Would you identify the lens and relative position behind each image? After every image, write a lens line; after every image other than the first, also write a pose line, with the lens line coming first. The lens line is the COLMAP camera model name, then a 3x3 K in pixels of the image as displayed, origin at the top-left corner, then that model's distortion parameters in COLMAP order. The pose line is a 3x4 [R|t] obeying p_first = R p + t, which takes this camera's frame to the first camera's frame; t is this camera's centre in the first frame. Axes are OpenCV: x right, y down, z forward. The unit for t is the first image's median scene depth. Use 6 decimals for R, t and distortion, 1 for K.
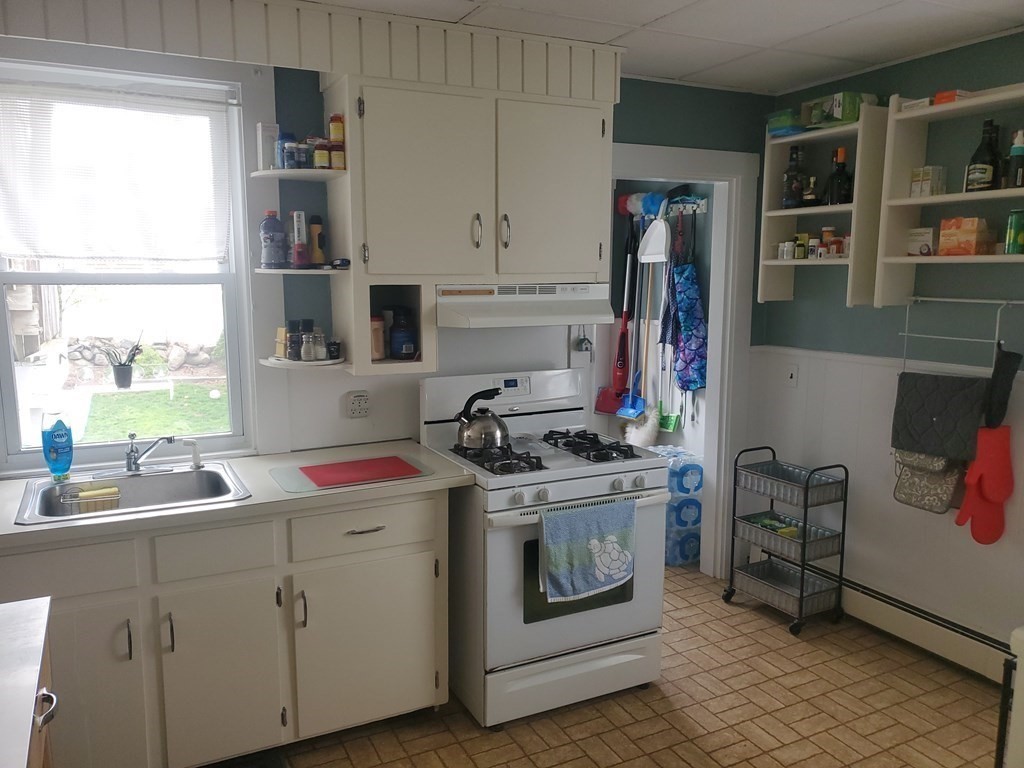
lens RADIAL K [[811.3, 0, 512.0], [0, 811.3, 384.0], [0, 0, 1]] dist [0.049696, -0.001905]
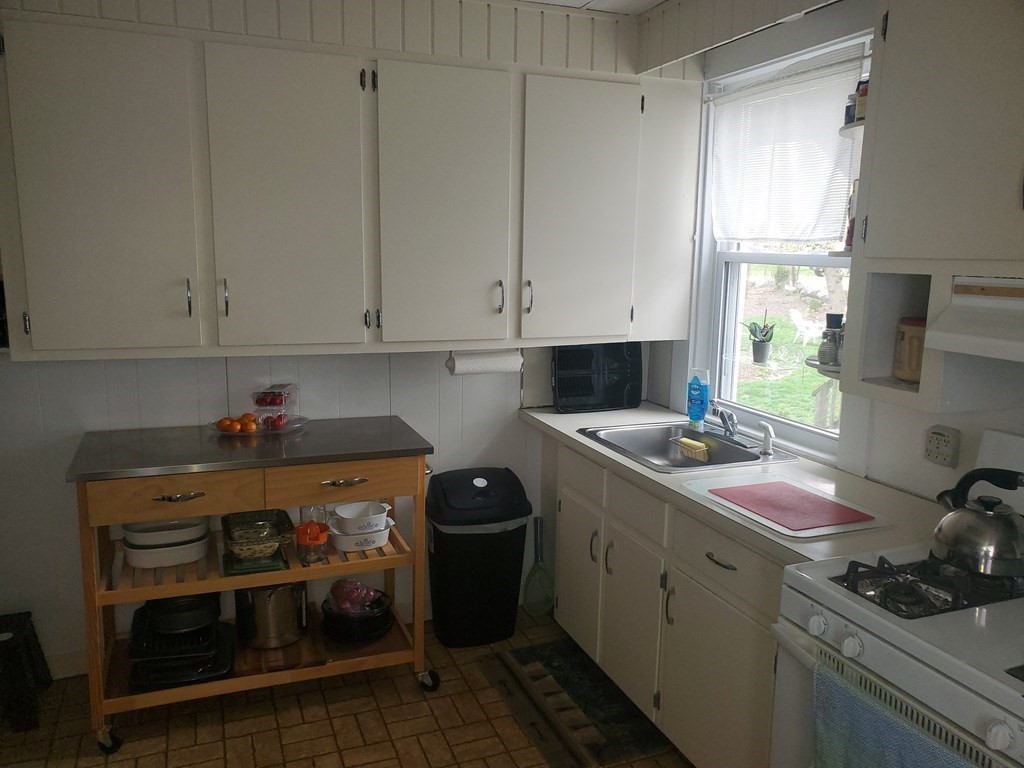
lens RADIAL K [[811.3, 0, 512.0], [0, 811.3, 384.0], [0, 0, 1]] dist [0.049696, -0.001905]
pose [[-0.095348, 0.163102, -0.981991, 0.565117], [-0.164410, 0.970357, 0.177133, -0.098187], [0.981773, 0.178338, -0.065706, 0.729792]]
